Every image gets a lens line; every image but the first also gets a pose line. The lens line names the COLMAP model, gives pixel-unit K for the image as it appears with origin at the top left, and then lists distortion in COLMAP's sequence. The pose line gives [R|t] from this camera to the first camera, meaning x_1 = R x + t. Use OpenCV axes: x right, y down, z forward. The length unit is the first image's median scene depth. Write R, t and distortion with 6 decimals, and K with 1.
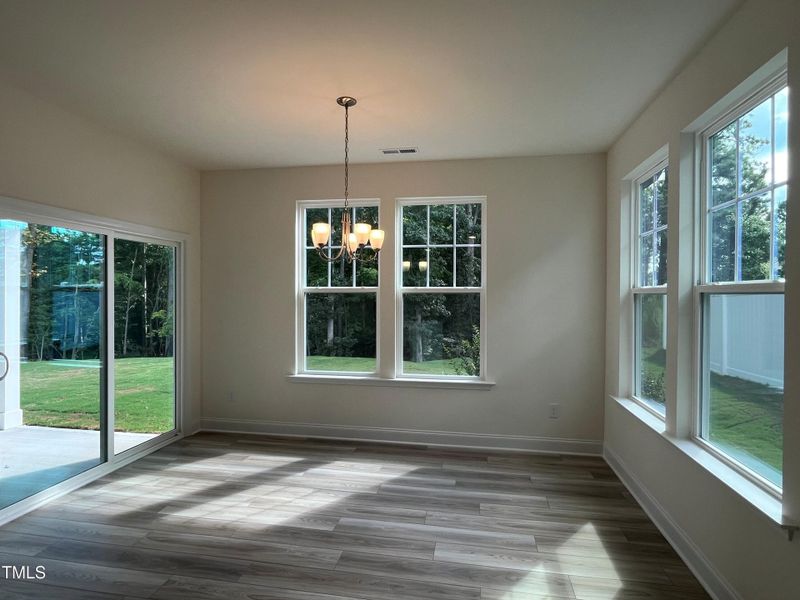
lens RADIAL K [[431.1, 0, 402.4], [0, 431.1, 300.6], [0, 0, 1]] dist [-0.001608, -0.001850]
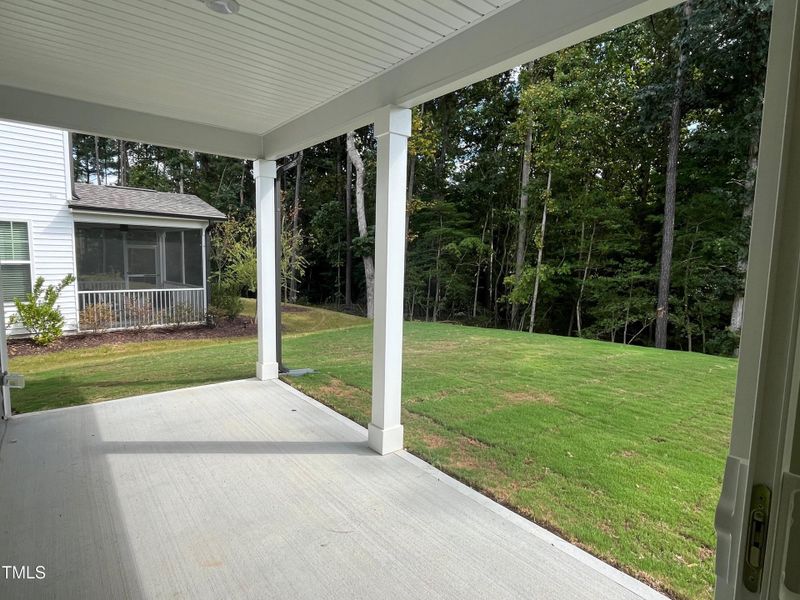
lens RADIAL K [[431.1, 0, 400.5], [0, 431.1, 303.4], [0, 0, 1]] dist [-0.001608, -0.001850]
pose [[0.750516, 0.079582, -0.656043, -0.115715], [-0.023660, 0.995322, 0.093671, 0.001498], [0.660428, -0.054780, 0.748888, 0.126595]]
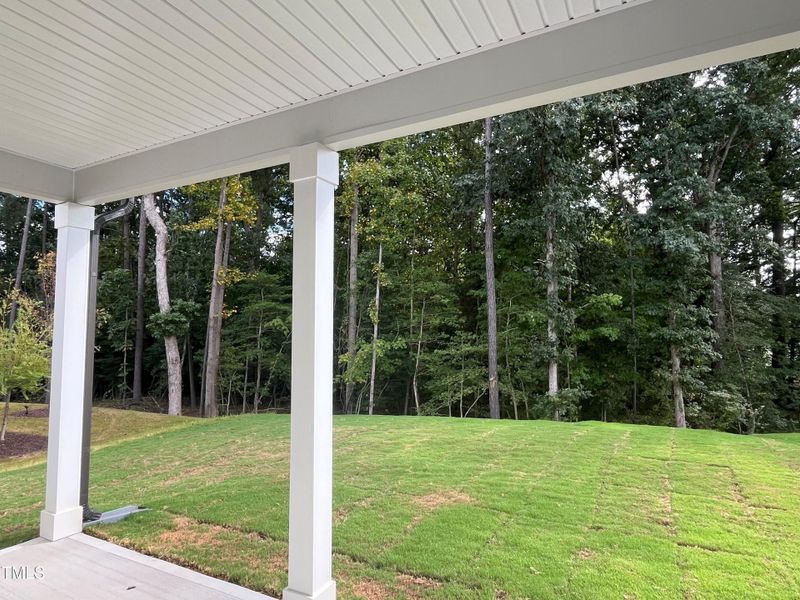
lens RADIAL K [[464.7, 0, 399.6], [0, 464.7, 299.3], [0, 0, 1]] dist [-0.001318, 0.000117]
pose [[0.951294, -0.036365, -0.306134, -0.161683], [0.009397, 0.995977, -0.089111, 0.000624], [0.308143, 0.081894, 0.947809, 0.131001]]
